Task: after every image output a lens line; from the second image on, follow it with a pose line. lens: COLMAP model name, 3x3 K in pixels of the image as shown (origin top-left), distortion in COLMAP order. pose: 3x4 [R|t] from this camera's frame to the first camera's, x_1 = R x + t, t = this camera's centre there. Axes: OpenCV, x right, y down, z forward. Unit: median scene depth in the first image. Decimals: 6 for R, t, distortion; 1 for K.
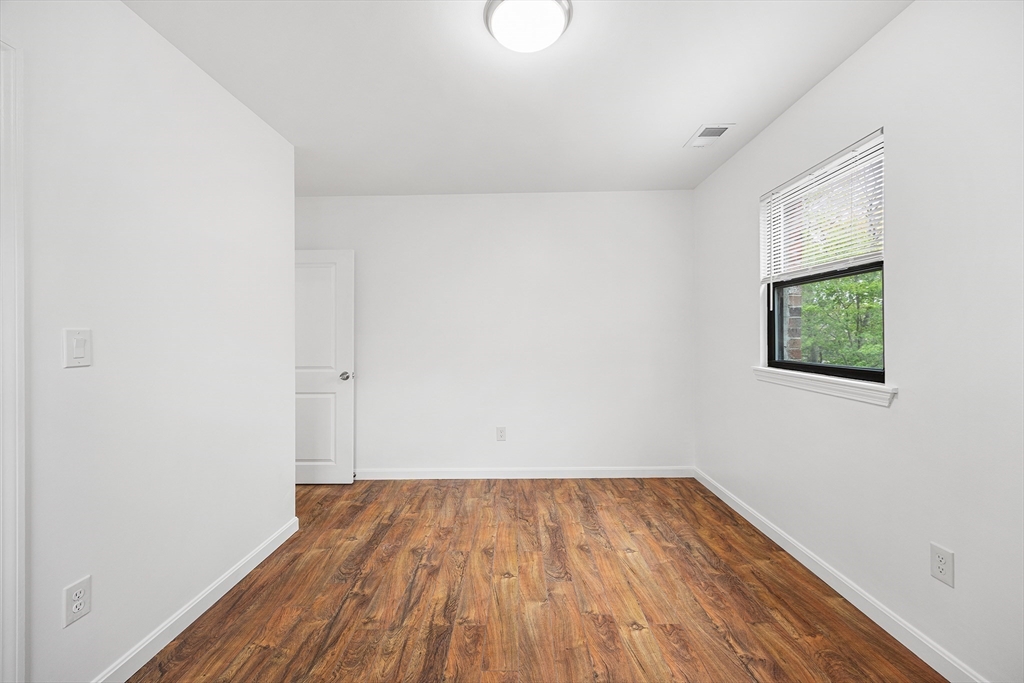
lens RADIAL K [[411.2, 0, 504.6], [0, 411.2, 333.6], [0, 0, 1]] dist [0.005266, -0.001180]
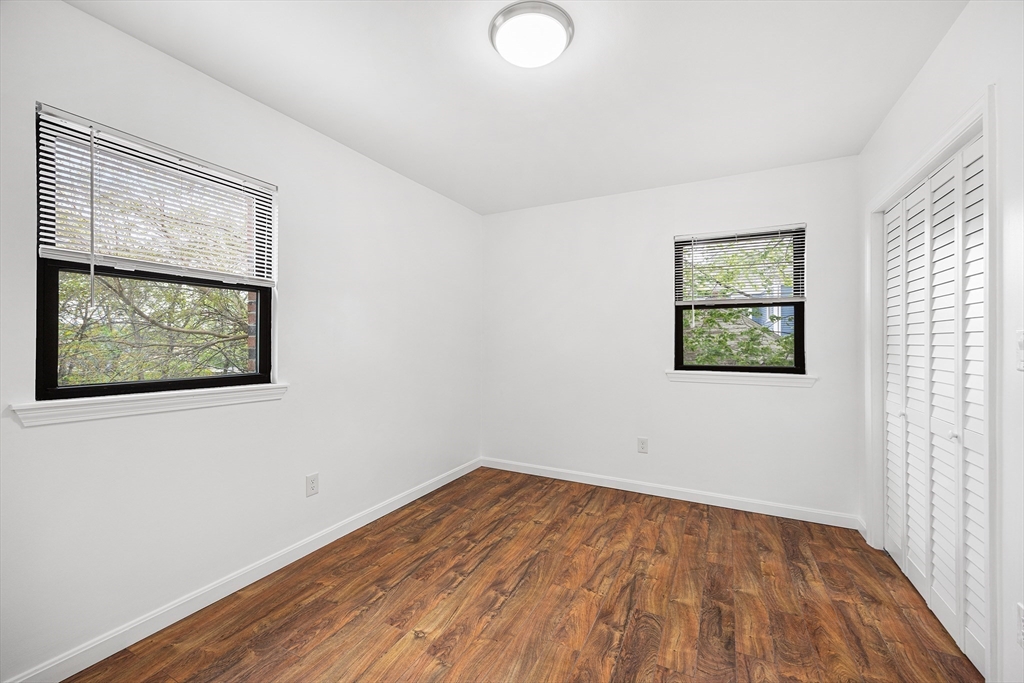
lens RADIAL K [[411.2, 0, 532.5], [0, 411.2, 346.0], [0, 0, 1]] dist [0.005266, -0.001180]
pose [[-0.921472, 0.010018, 0.388315, -0.253099], [0.010023, 0.999948, -0.002013, 0.013250], [-0.388315, 0.002037, -0.921524, 1.408383]]
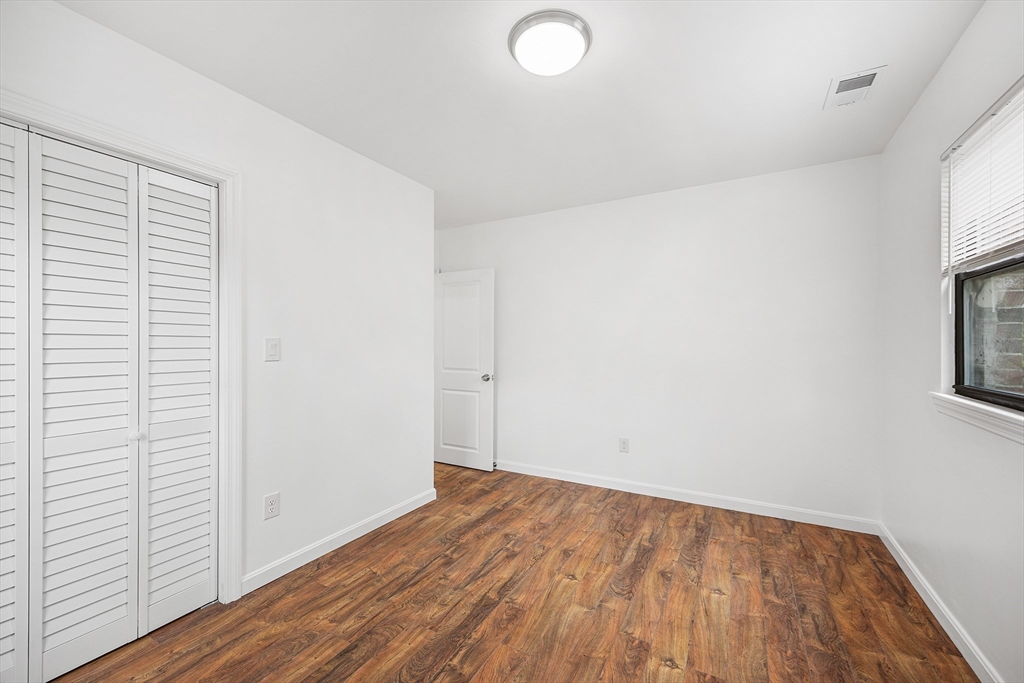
lens RADIAL K [[411.2, 0, 506.0], [0, 411.2, 342.0], [0, 0, 1]] dist [0.005266, -0.001180]
pose [[0.878826, 0.009646, -0.477045, 0.333711], [-0.008422, 0.999953, 0.004705, -0.005461], [0.477068, -0.000117, 0.878866, 0.014088]]
